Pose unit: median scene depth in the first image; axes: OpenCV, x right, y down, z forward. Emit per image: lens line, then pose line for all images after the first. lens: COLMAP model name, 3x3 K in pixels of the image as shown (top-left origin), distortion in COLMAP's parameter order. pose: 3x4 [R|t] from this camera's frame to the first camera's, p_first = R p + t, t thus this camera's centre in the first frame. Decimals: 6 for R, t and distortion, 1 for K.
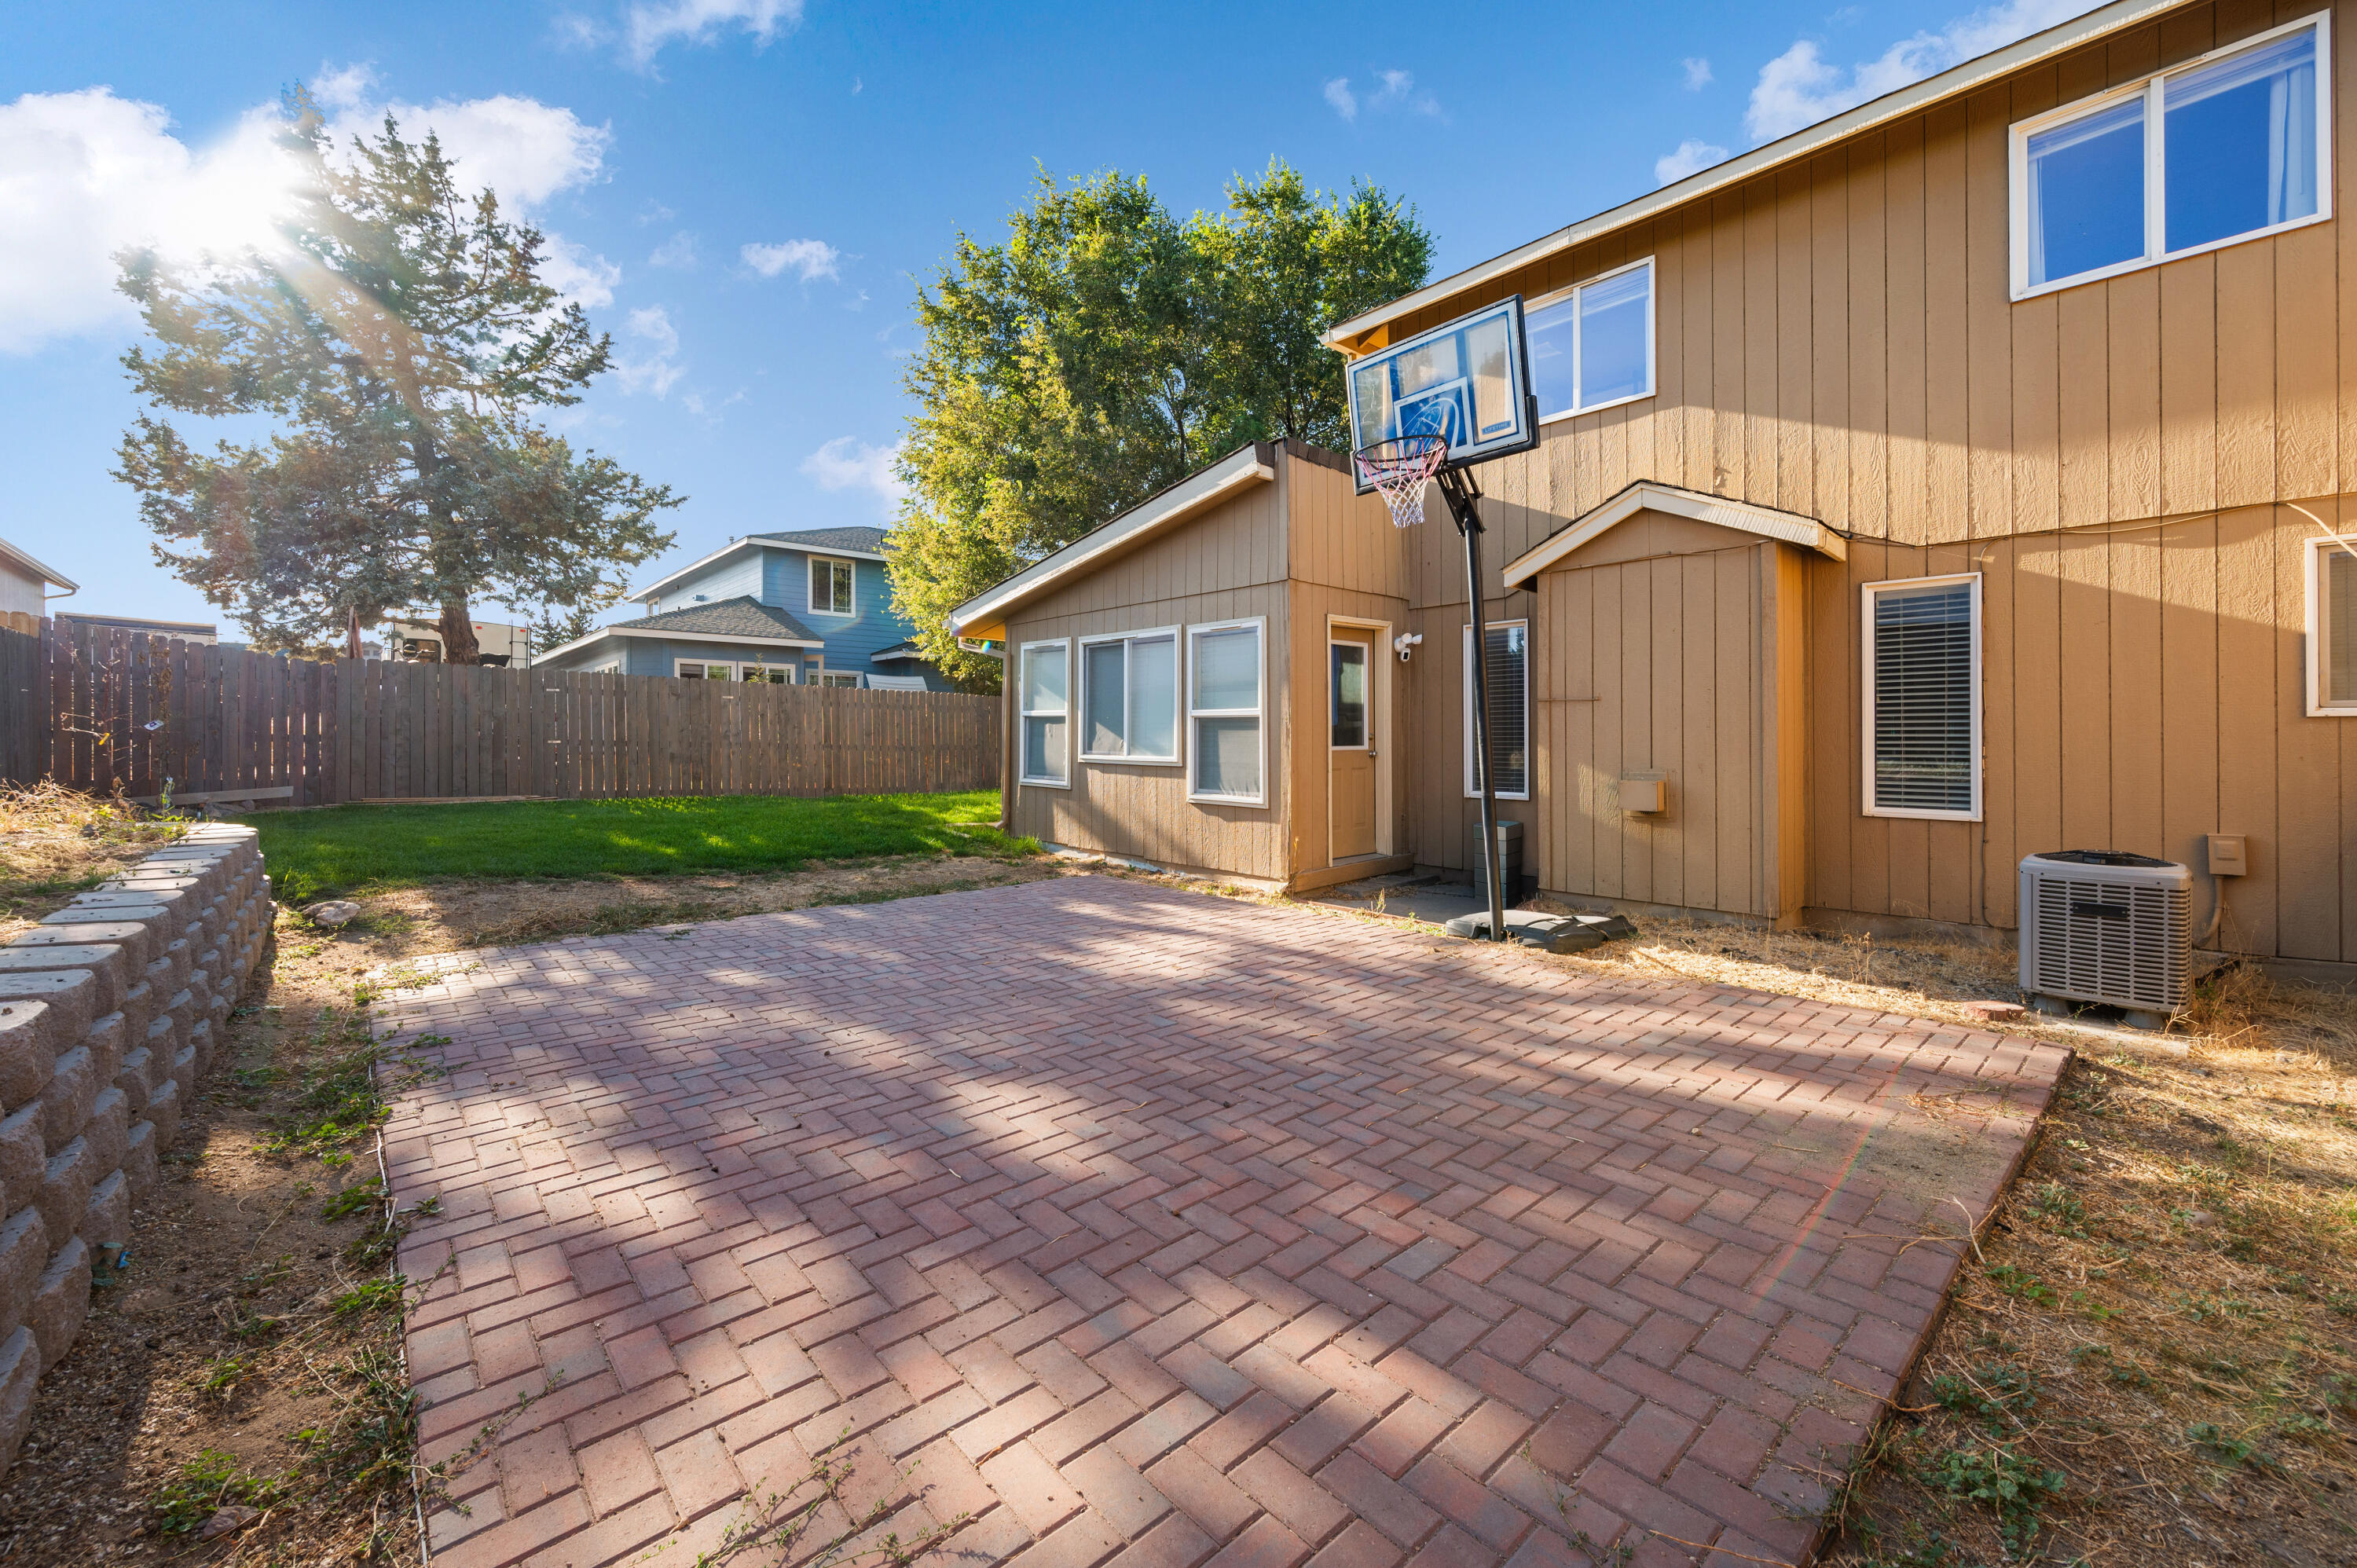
lens RADIAL K [[942.4, 0, 1187.8], [0, 942.4, 740.8], [0, 0, 1]] dist [-0.001047, -0.000211]
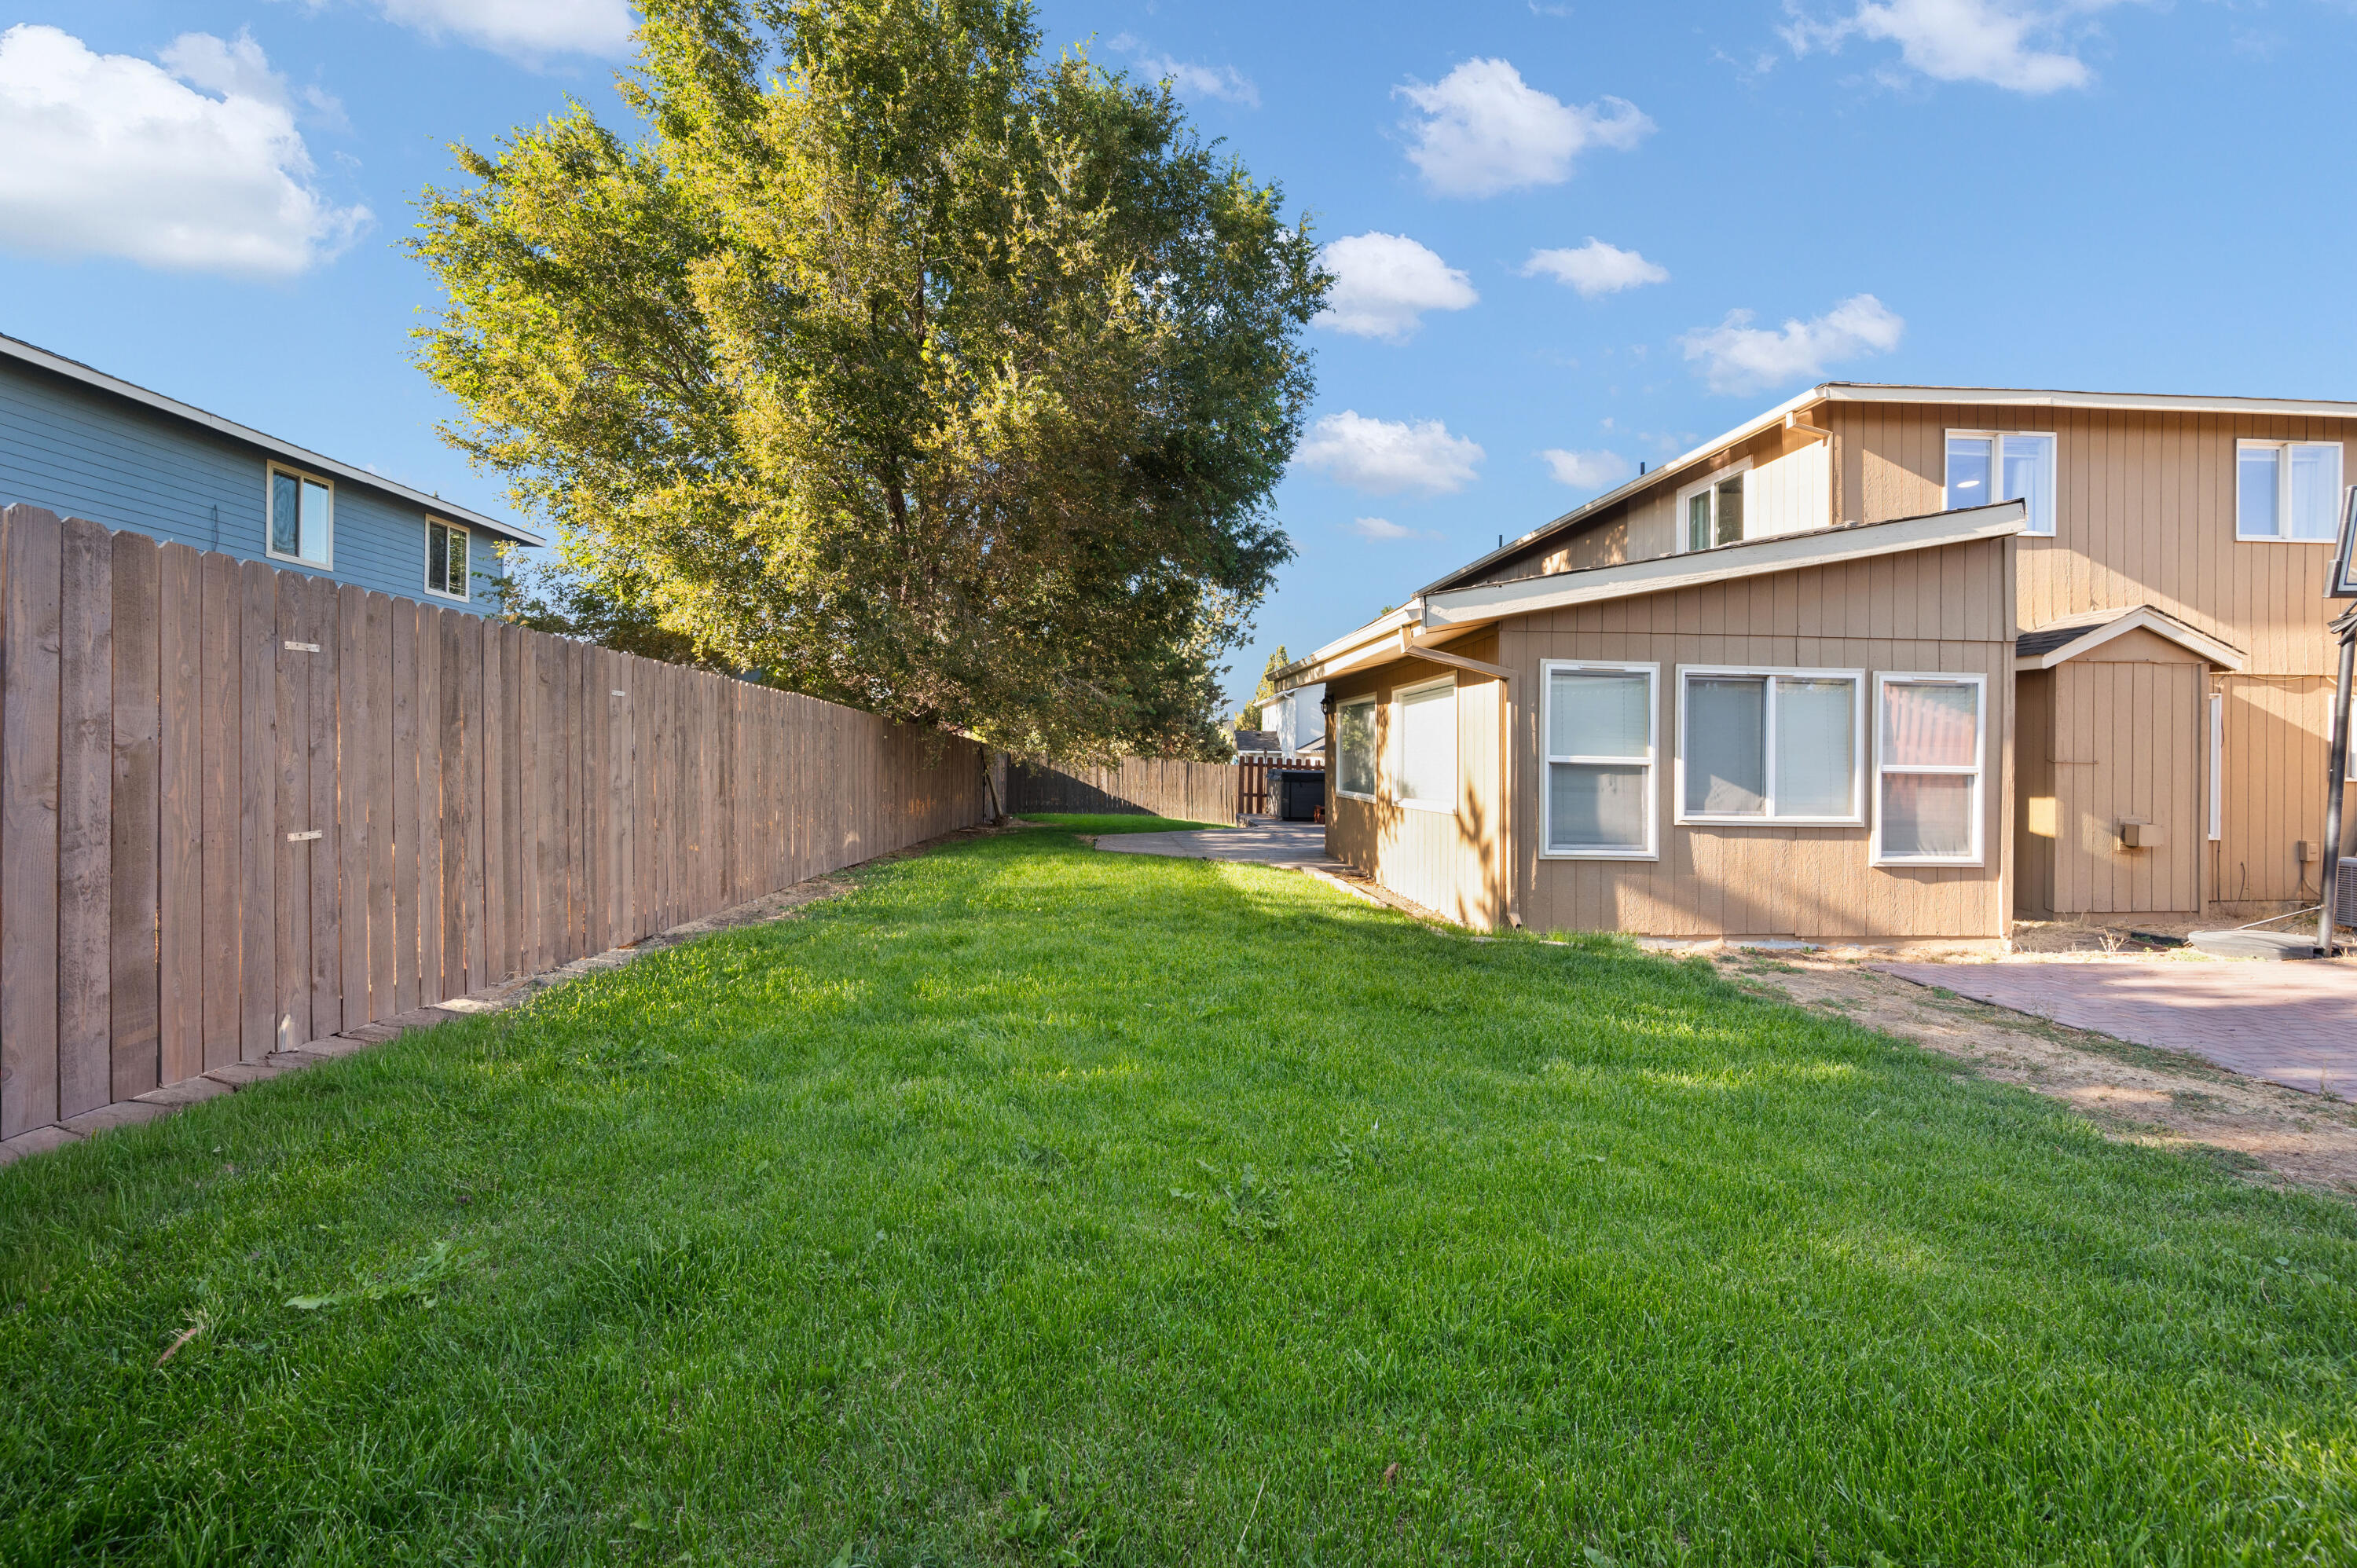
lens RADIAL K [[942.4, 0, 1165.7], [0, 942.4, 752.2], [0, 0, 1]] dist [-0.001047, -0.000211]
pose [[0.620961, 0.007254, 0.783808, -1.046486], [-0.007261, 0.999968, -0.003503, -0.033621], [-0.783808, -0.003516, 0.620993, 0.900563]]
